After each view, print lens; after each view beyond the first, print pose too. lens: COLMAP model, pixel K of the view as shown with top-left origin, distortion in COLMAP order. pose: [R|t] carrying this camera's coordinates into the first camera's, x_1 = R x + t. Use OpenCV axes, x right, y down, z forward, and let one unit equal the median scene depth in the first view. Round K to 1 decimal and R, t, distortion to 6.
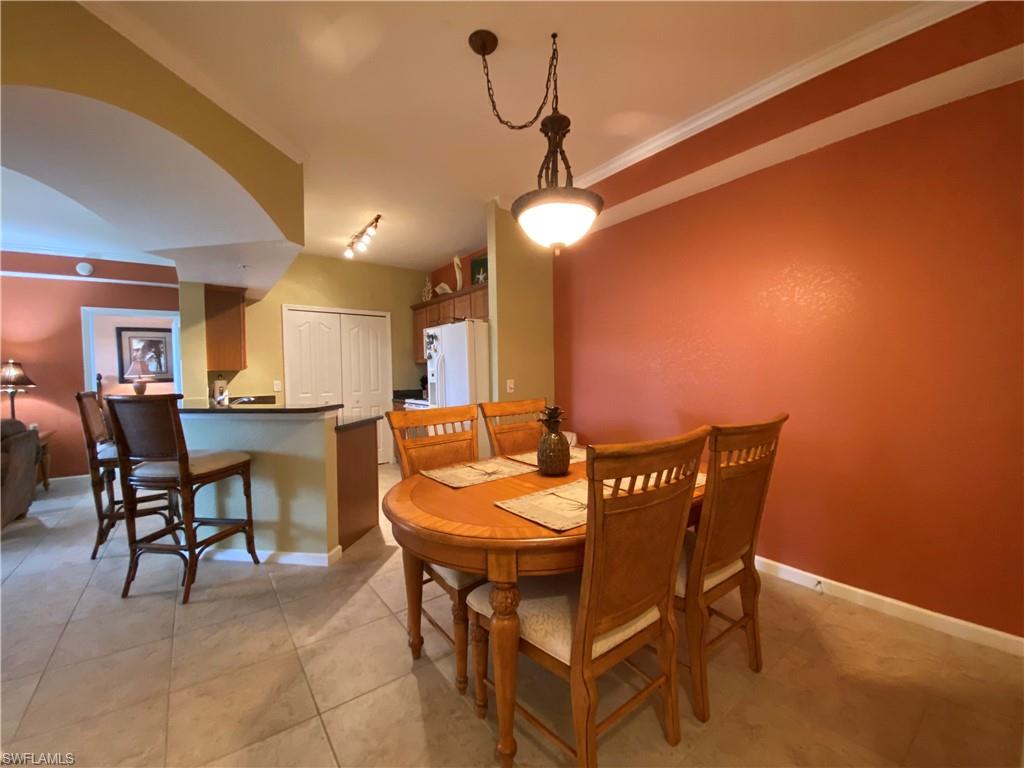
lens RADIAL K [[403.9, 0, 519.1], [0, 403.9, 386.1], [0, 0, 1]] dist [0.001059, -0.000049]
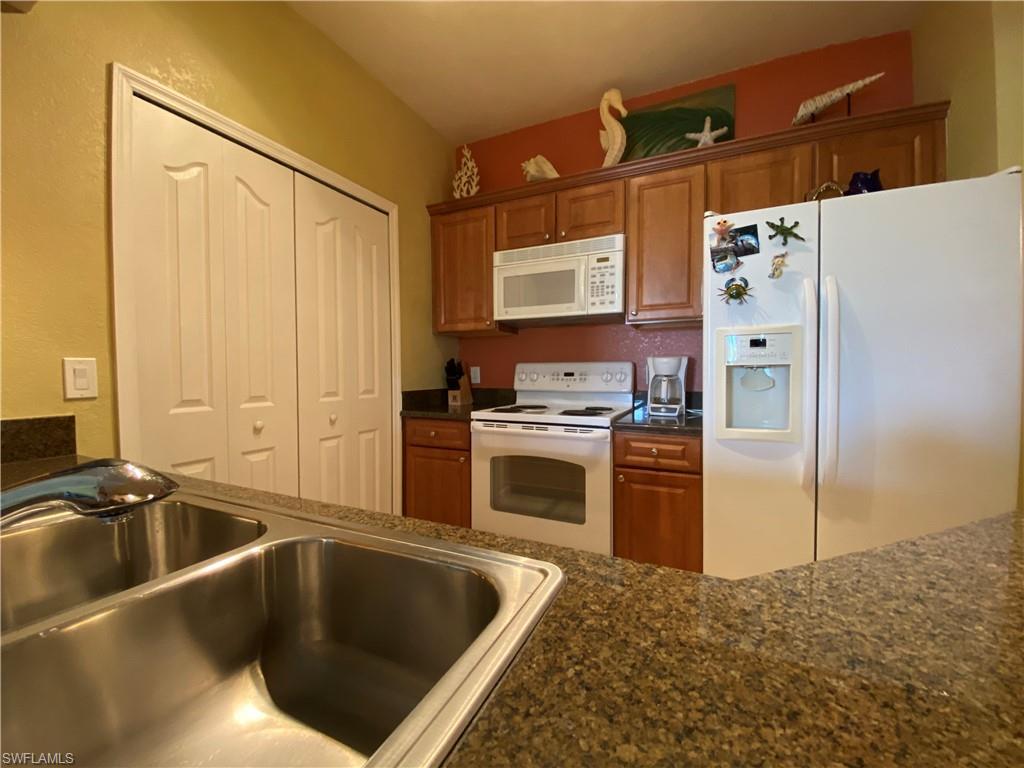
lens RADIAL K [[417.0, 0, 512.0], [0, 417.0, 384.0], [0, 0, 1]] dist [0.000825, 0.000037]
pose [[0.895634, -0.003249, 0.444779, -0.547111], [0.005817, 0.999973, -0.004409, 0.007614], [-0.444753, 0.006536, 0.895629, 0.751733]]
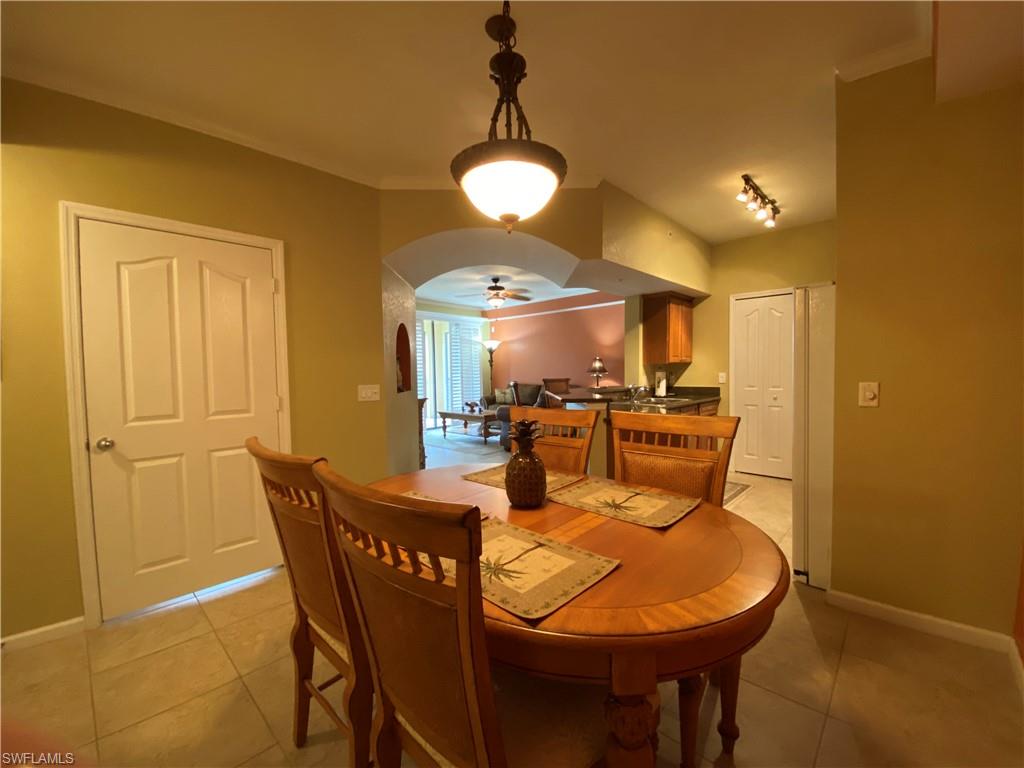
lens RADIAL K [[403.9, 0, 519.1], [0, 403.9, 386.1], [0, 0, 1]] dist [0.001059, -0.000049]
pose [[0.169519, 0.055124, -0.983984, 0.353074], [-0.020485, 0.998416, 0.052403, -0.025908], [0.985314, 0.011273, 0.170379, 0.377318]]
